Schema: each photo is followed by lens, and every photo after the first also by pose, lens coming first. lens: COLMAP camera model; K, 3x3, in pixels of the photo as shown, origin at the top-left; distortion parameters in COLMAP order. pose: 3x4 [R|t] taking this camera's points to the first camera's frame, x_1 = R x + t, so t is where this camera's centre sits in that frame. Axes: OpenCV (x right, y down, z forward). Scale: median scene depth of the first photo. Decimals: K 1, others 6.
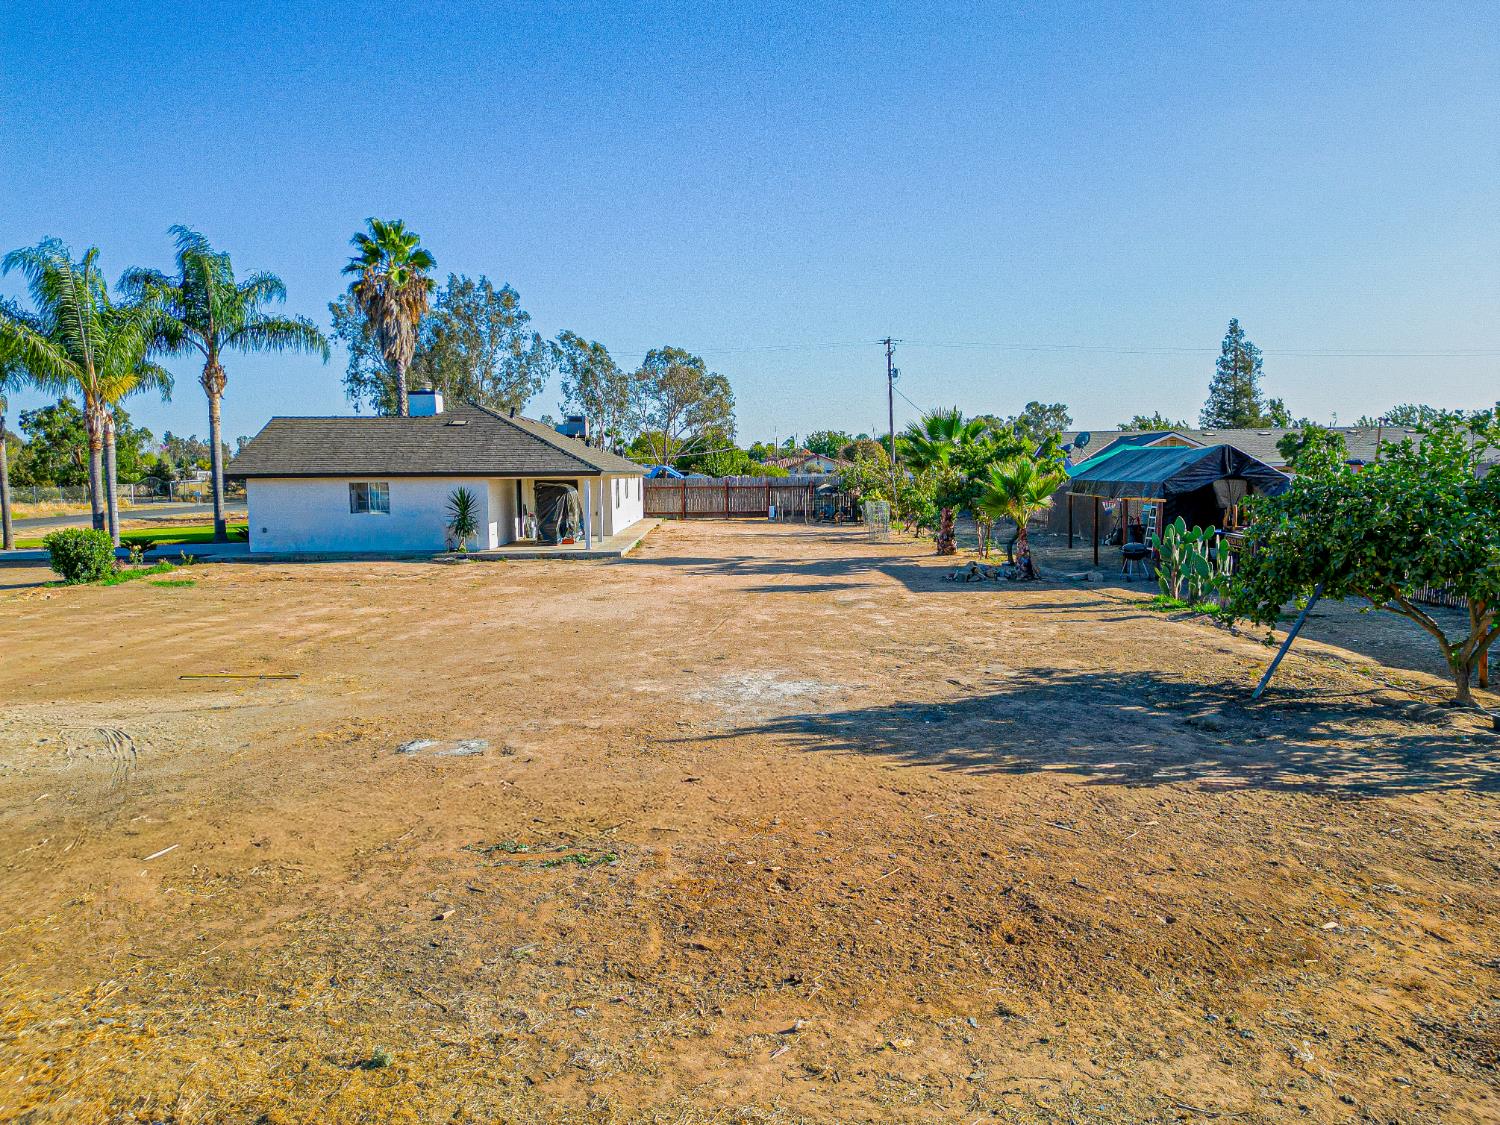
lens RADIAL K [[1065.1, 0, 750.0], [0, 1065.1, 562.5], [0, 0, 1]] dist [0.076562, -0.069340]
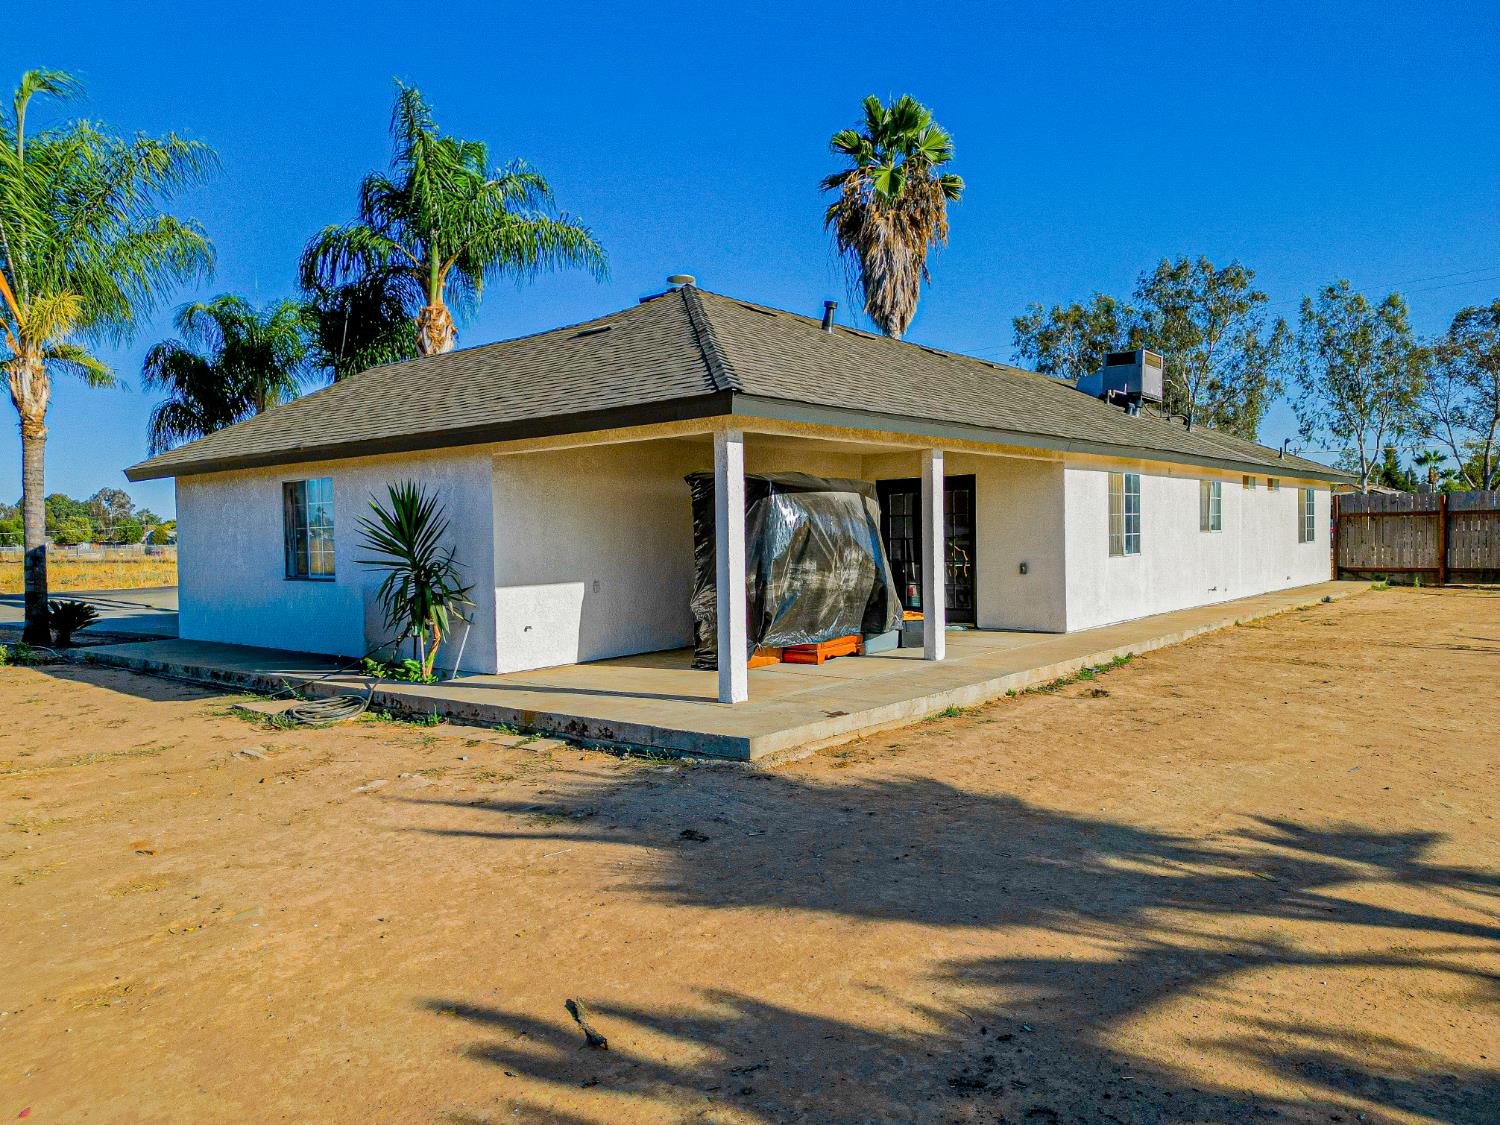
lens RADIAL K [[1065.1, 0, 750.0], [0, 1065.1, 562.5], [0, 0, 1]] dist [0.076562, -0.069340]
pose [[0.756117, 0.011287, -0.654339, 0.019673], [-0.043870, 0.998476, -0.033471, -0.029198], [0.652964, 0.054014, 0.755460, 0.621975]]
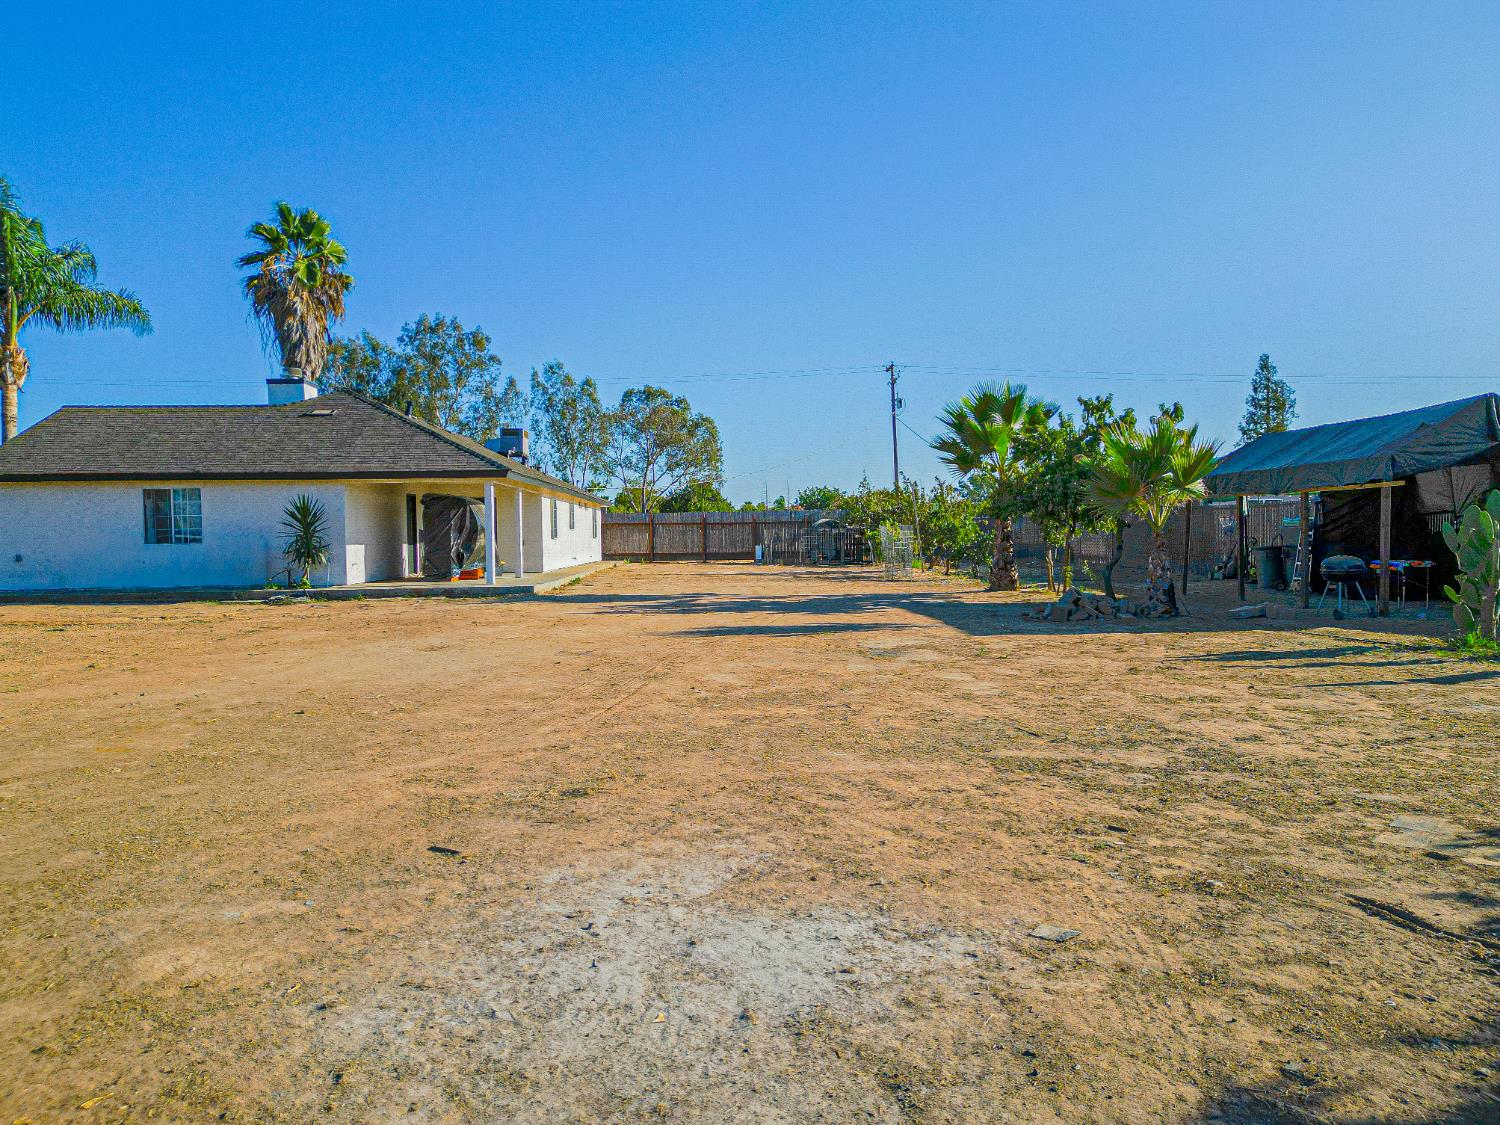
lens RADIAL K [[1064.4, 0, 743.6], [0, 1064.4, 556.5], [0, 0, 1]] dist [0.084995, -0.063020]
pose [[0.999992, -0.003437, 0.001841, 0.009592], [0.003552, 0.997782, -0.066471, 0.013066], [-0.001608, 0.066478, 0.997787, 0.233908]]
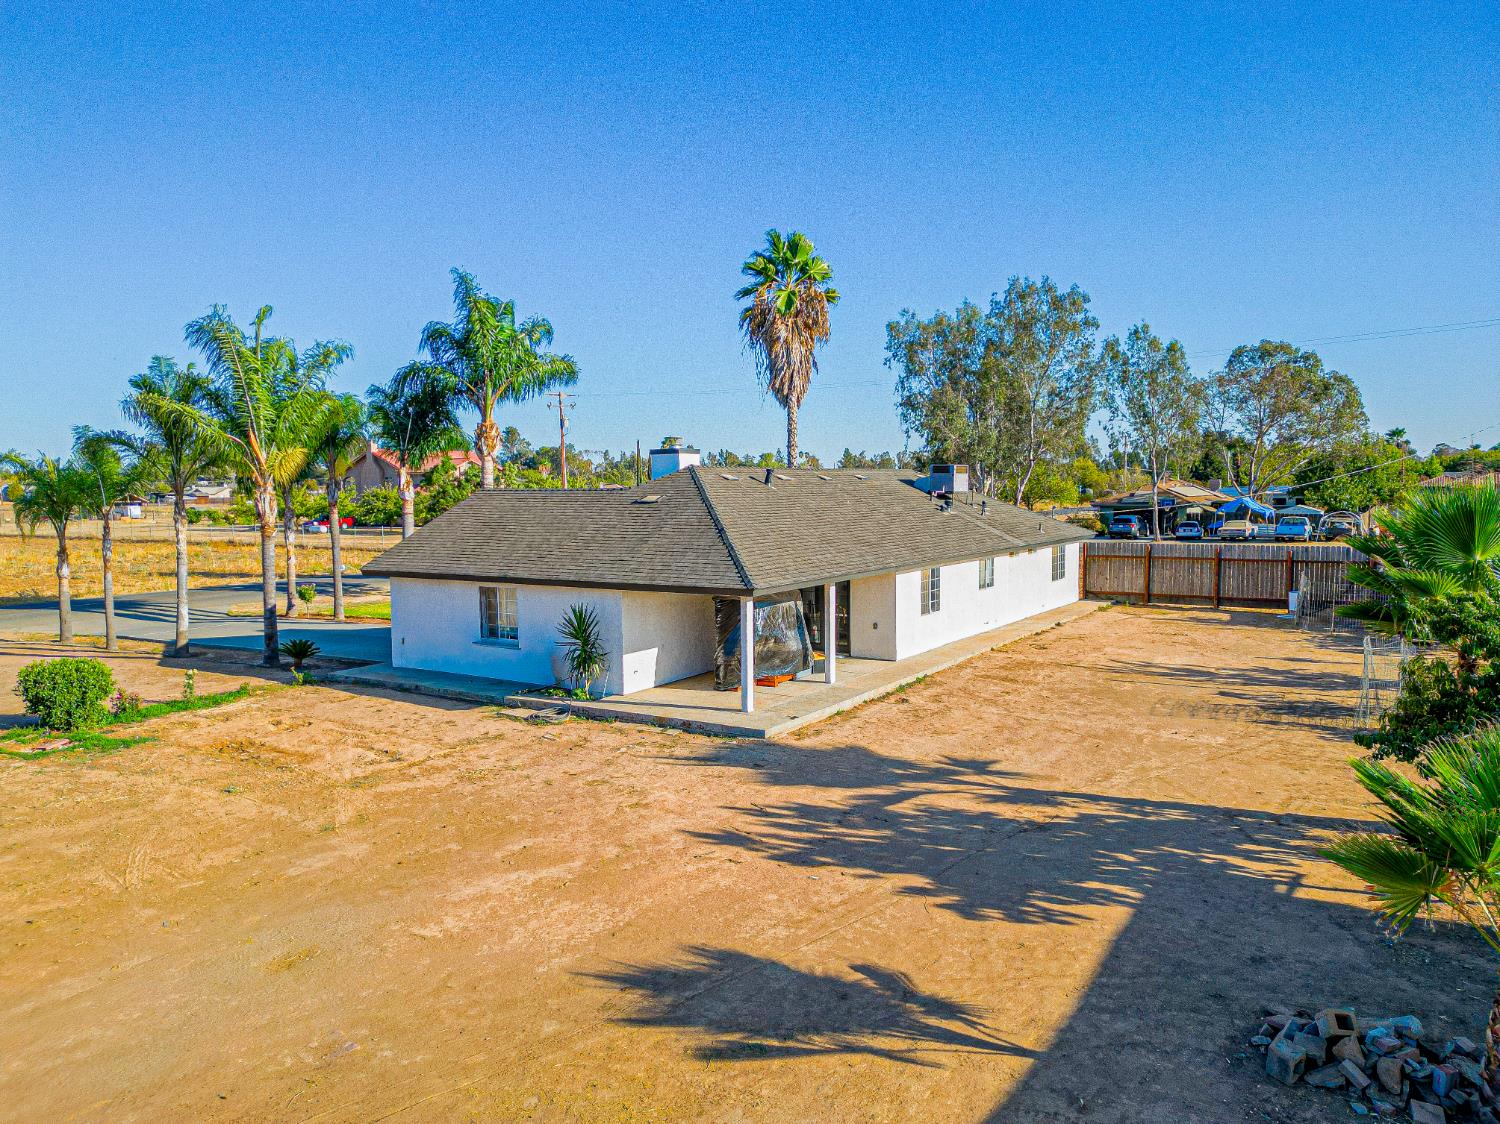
lens RADIAL K [[1061.5, 0, 750.0], [0, 1061.5, 562.0], [0, 0, 1]] dist [0.198593, -0.402392]
pose [[0.826028, 0.039713, -0.562228, 0.151562], [-0.043846, 0.999019, 0.006147, -0.079399], [0.561921, 0.019573, 0.826959, 0.377905]]
